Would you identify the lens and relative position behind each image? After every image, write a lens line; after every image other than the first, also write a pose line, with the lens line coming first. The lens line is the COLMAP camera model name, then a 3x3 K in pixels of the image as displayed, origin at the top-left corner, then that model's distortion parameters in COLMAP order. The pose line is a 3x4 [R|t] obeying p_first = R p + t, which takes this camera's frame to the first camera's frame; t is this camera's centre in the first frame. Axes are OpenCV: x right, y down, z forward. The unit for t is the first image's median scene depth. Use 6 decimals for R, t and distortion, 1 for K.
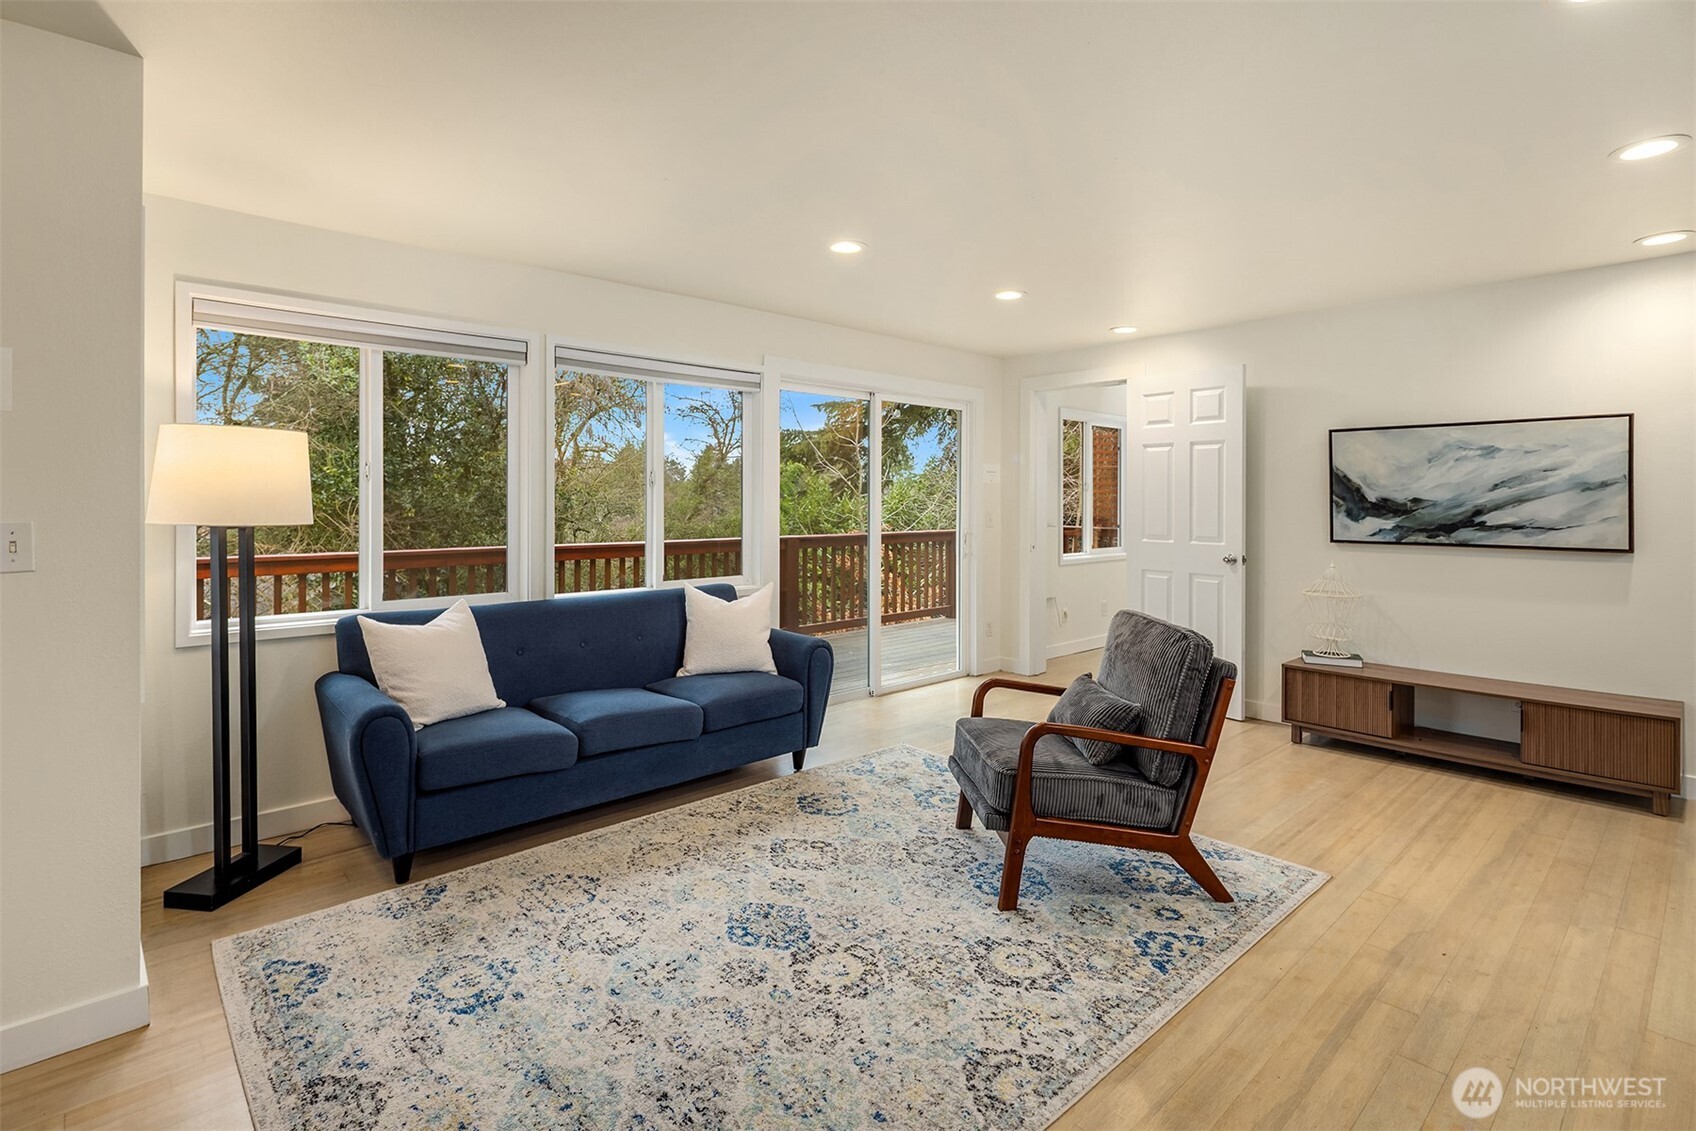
lens RADIAL K [[837.4, 0, 853.4], [0, 837.4, 505.3], [0, 0, 1]] dist [0.003550, -0.003628]
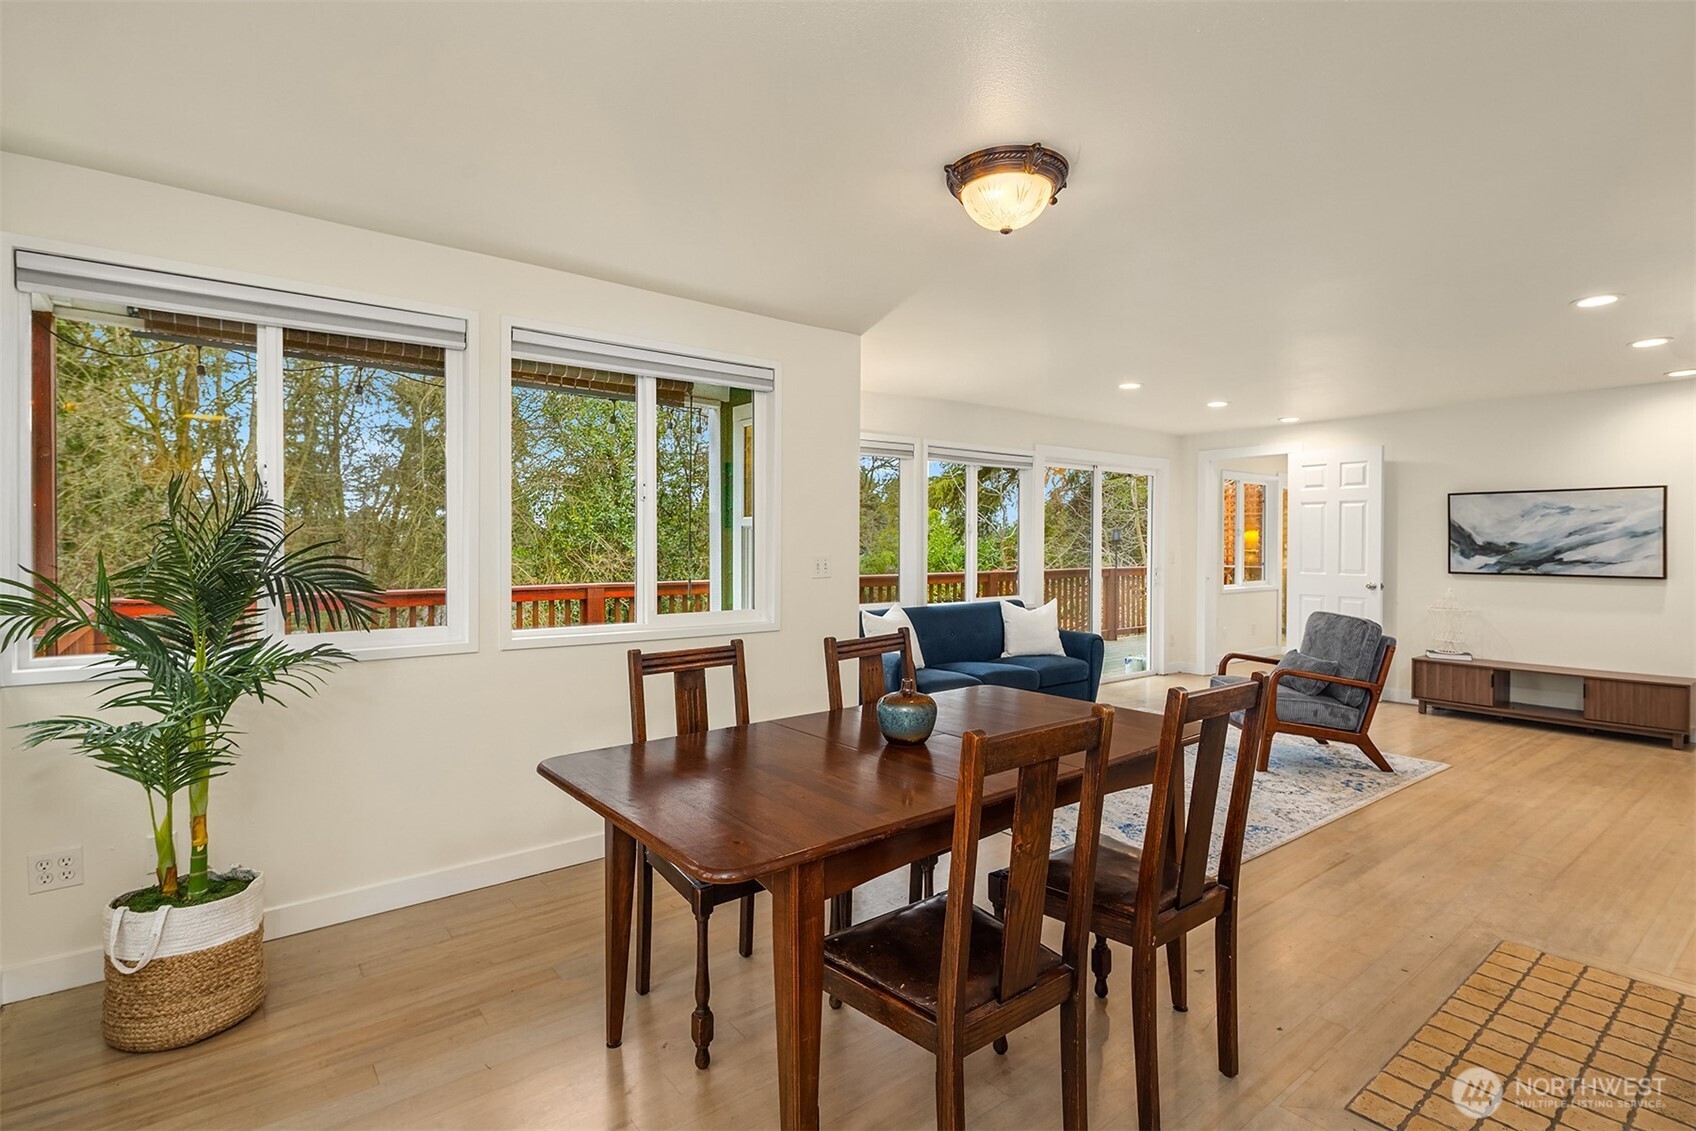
lens RADIAL K [[837.4, 0, 848.6], [0, 837.4, 555.1], [0, 0, 1]] dist [0.003550, -0.003628]
pose [[0.995692, 0.001122, -0.092711, -0.339584], [-0.000140, 0.999944, 0.010595, -0.001524], [0.092717, -0.010537, 0.995637, -0.554345]]
